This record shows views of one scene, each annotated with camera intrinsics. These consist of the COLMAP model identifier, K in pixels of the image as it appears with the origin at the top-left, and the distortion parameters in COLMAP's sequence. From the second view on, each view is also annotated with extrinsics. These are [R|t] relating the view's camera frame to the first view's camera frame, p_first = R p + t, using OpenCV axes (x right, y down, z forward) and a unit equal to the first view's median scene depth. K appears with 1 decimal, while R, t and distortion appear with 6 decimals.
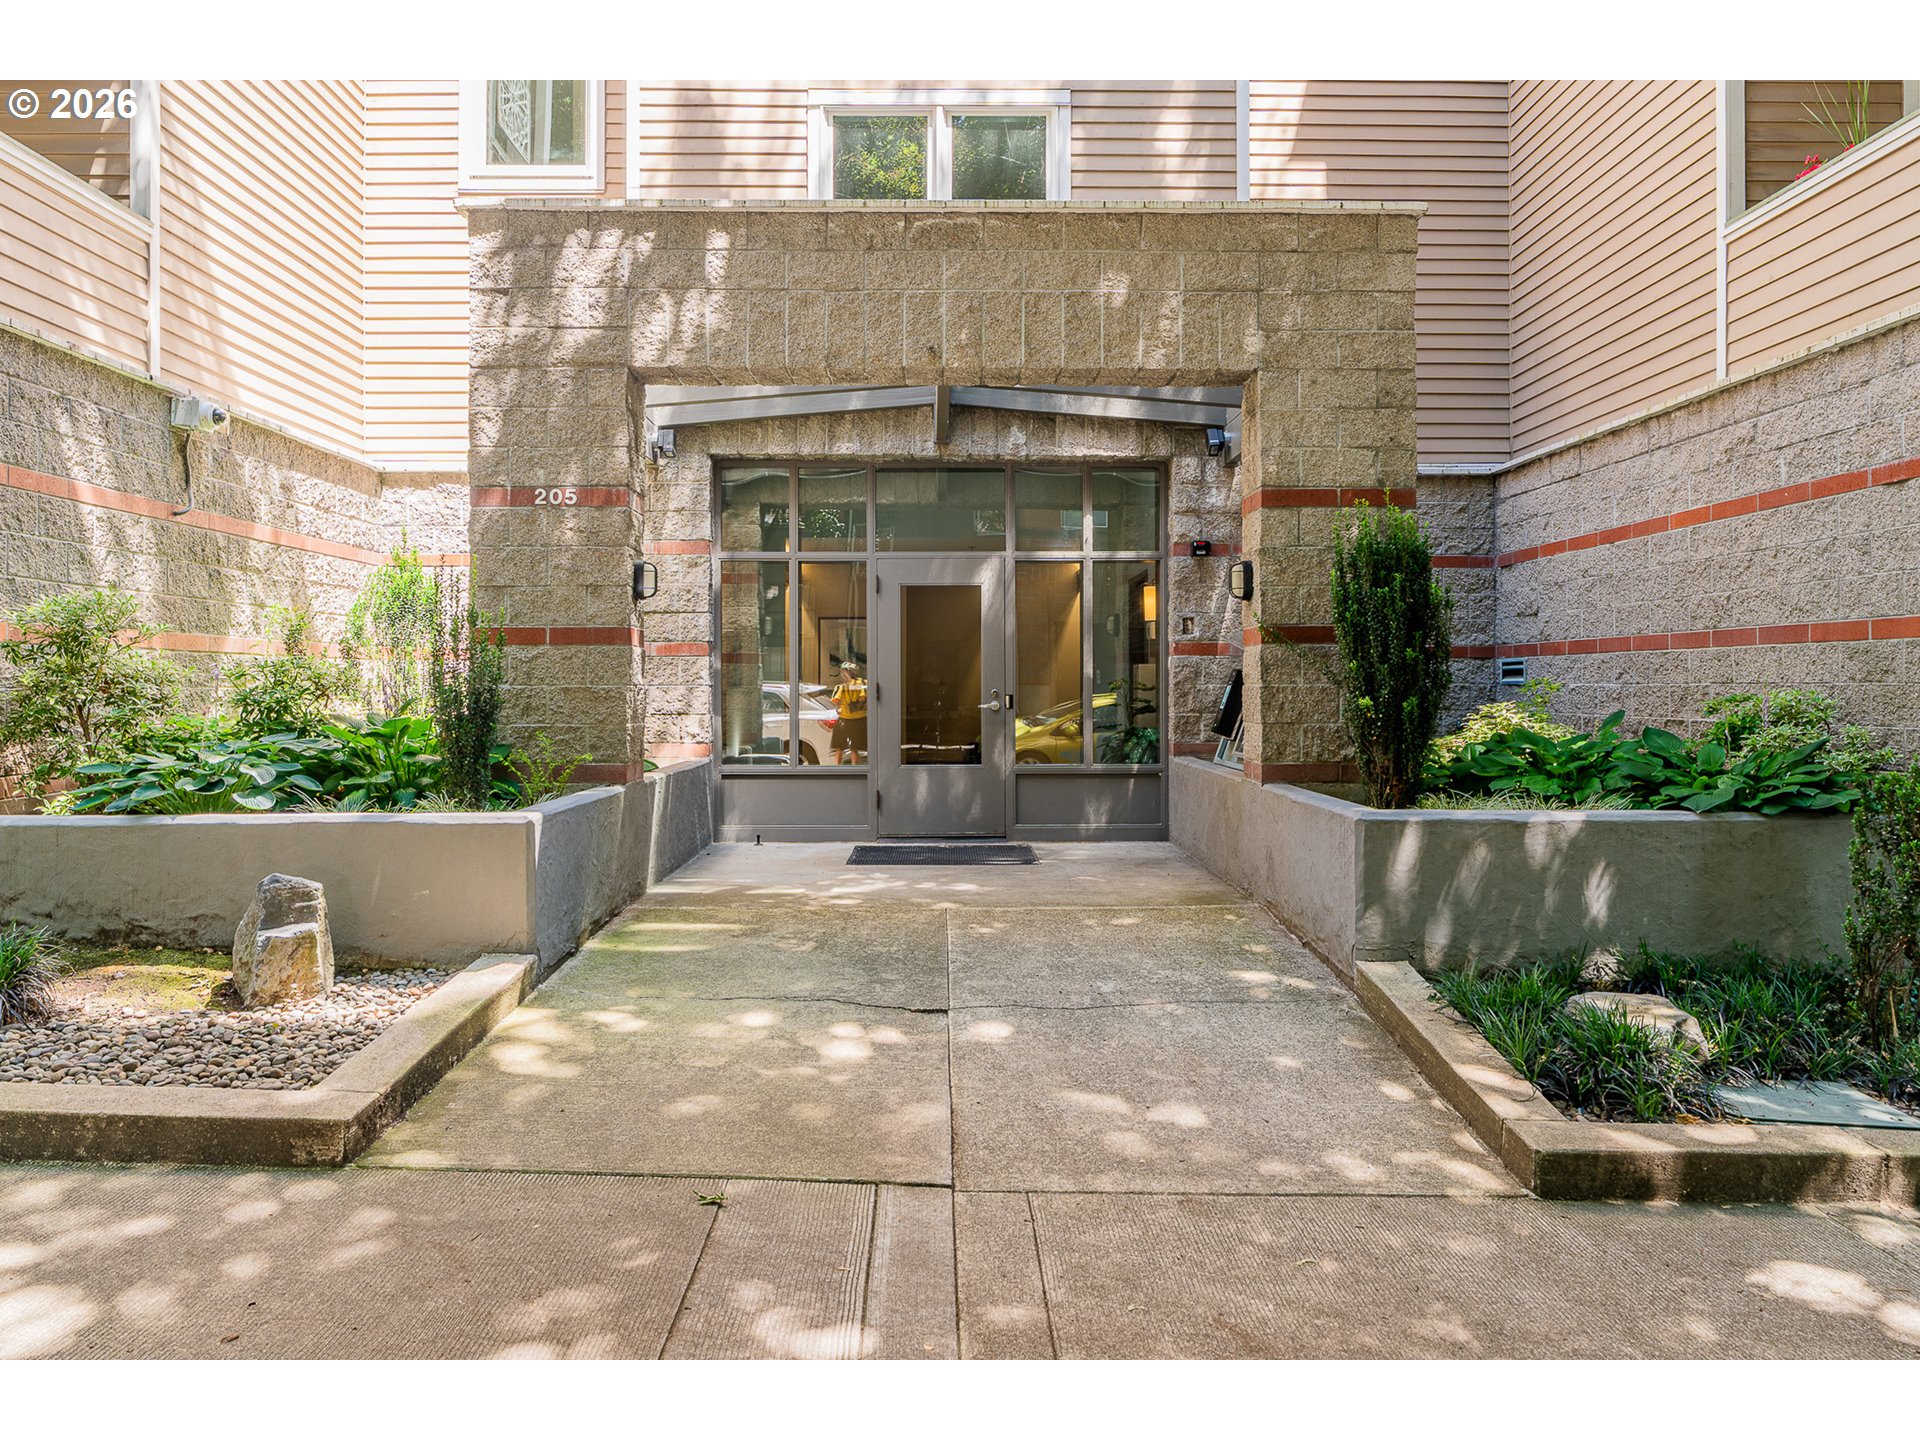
lens RADIAL K [[1358.2, 0, 959.1], [0, 1358.2, 625.9], [0, 0, 1]] dist [0.000084, 0.003133]
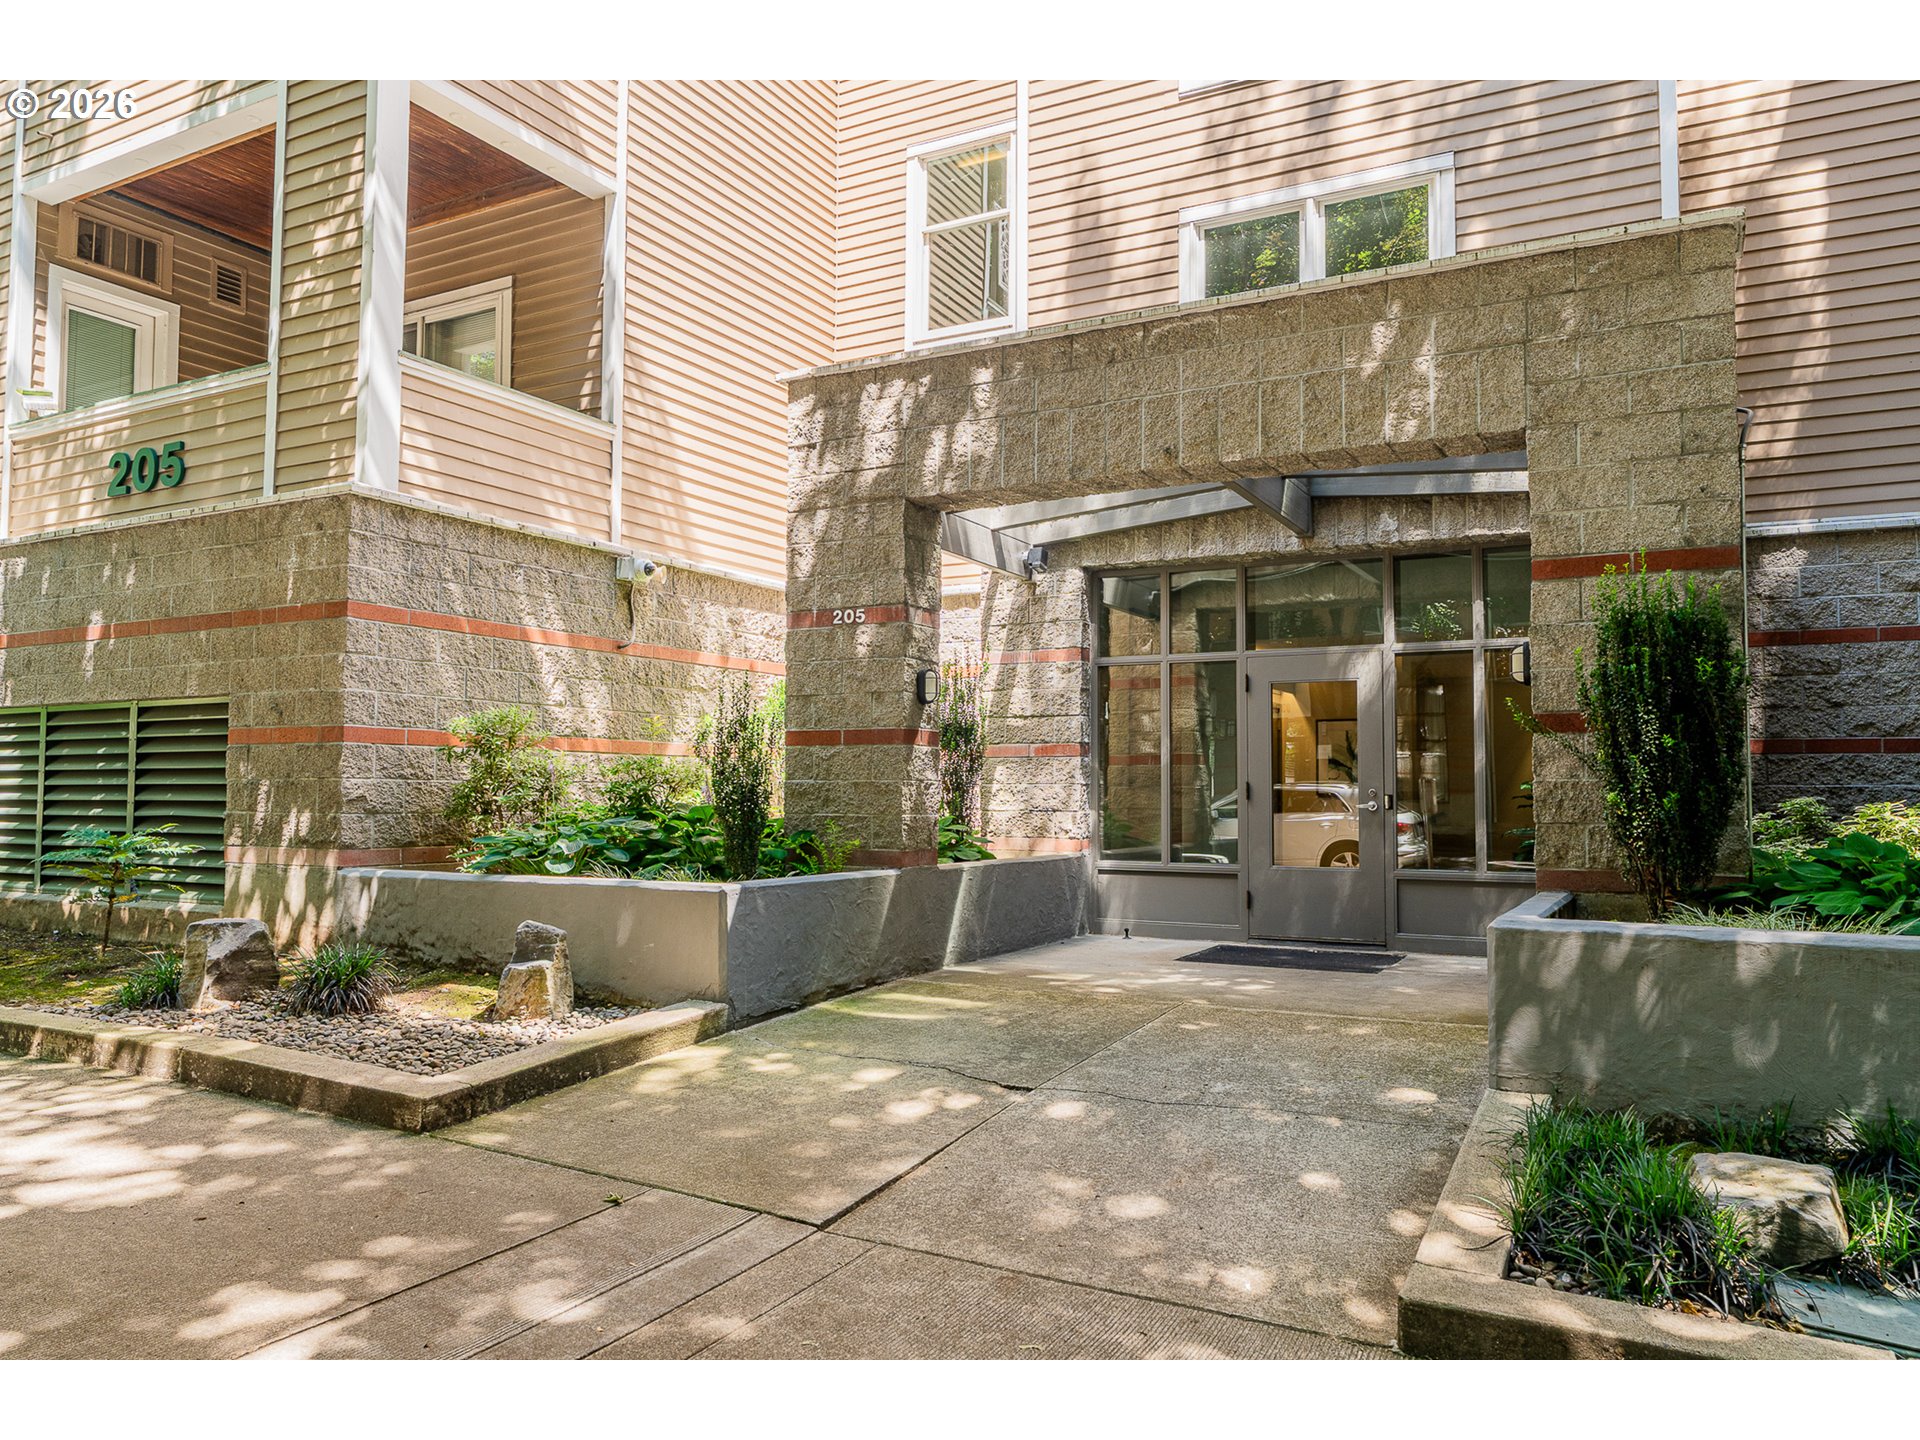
lens RADIAL K [[1343.8, 0, 962.2], [0, 1343.8, 676.7], [0, 0, 1]] dist [-0.001534, 0.002163]
pose [[0.873849, -0.038266, -0.484689, 0.329712], [0.016866, 0.998684, -0.048437, 0.012694], [0.485904, 0.034151, 0.873345, 0.048888]]
